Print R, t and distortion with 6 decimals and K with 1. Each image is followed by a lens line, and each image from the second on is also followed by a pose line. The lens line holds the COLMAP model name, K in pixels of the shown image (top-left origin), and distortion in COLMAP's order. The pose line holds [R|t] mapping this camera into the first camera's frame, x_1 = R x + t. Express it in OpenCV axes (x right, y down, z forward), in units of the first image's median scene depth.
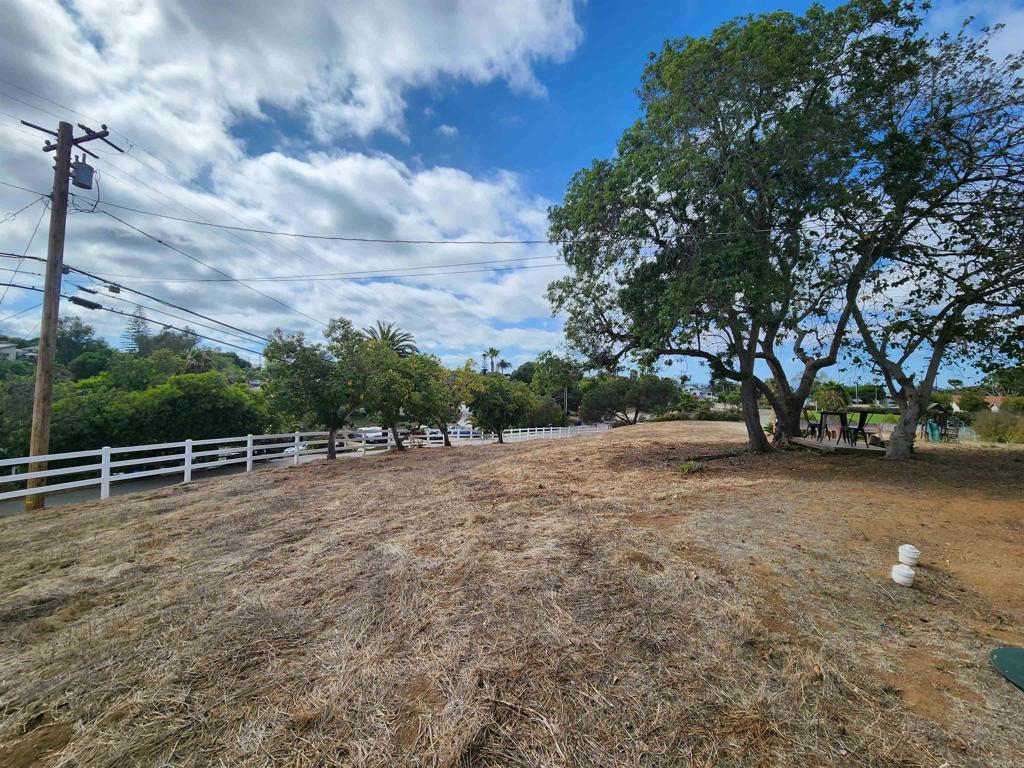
lens RADIAL K [[413.9, 0, 508.7], [0, 413.9, 380.7], [0, 0, 1]] dist [0.001335, -0.000060]
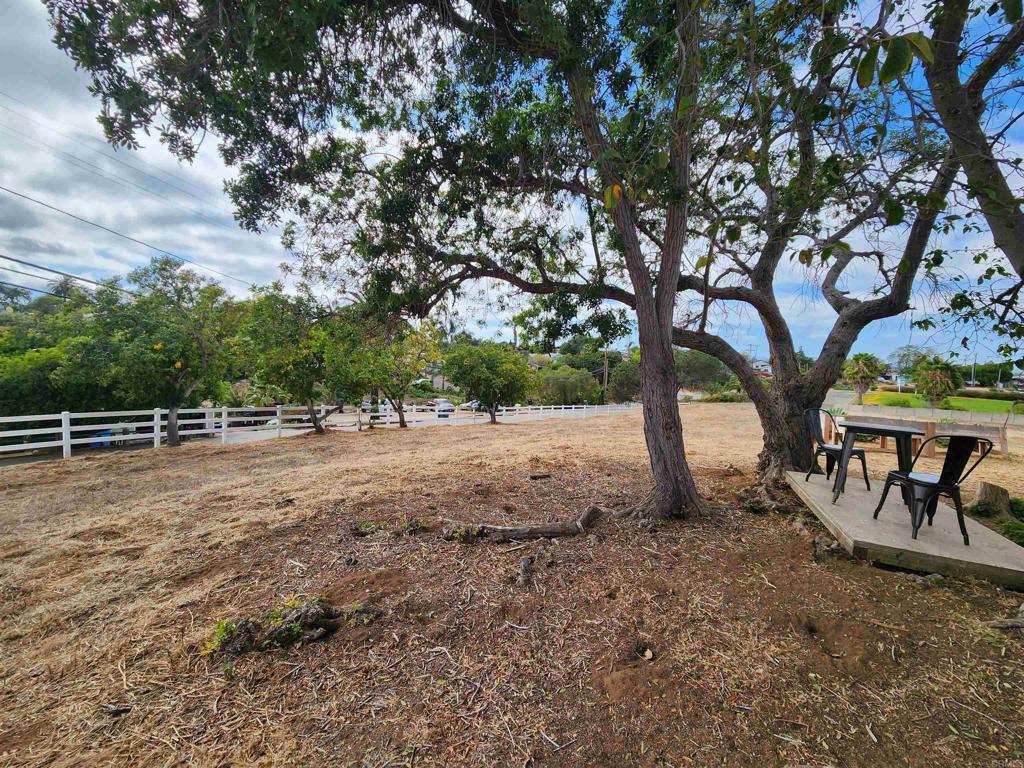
lens RADIAL K [[413.9, 0, 508.7], [0, 413.9, 380.7], [0, 0, 1]] dist [0.001335, -0.000060]
pose [[0.989436, 0.025015, -0.142794, 0.199528], [-0.015284, 0.997511, 0.068840, 0.003617], [0.144160, -0.065931, 0.987356, 0.230331]]
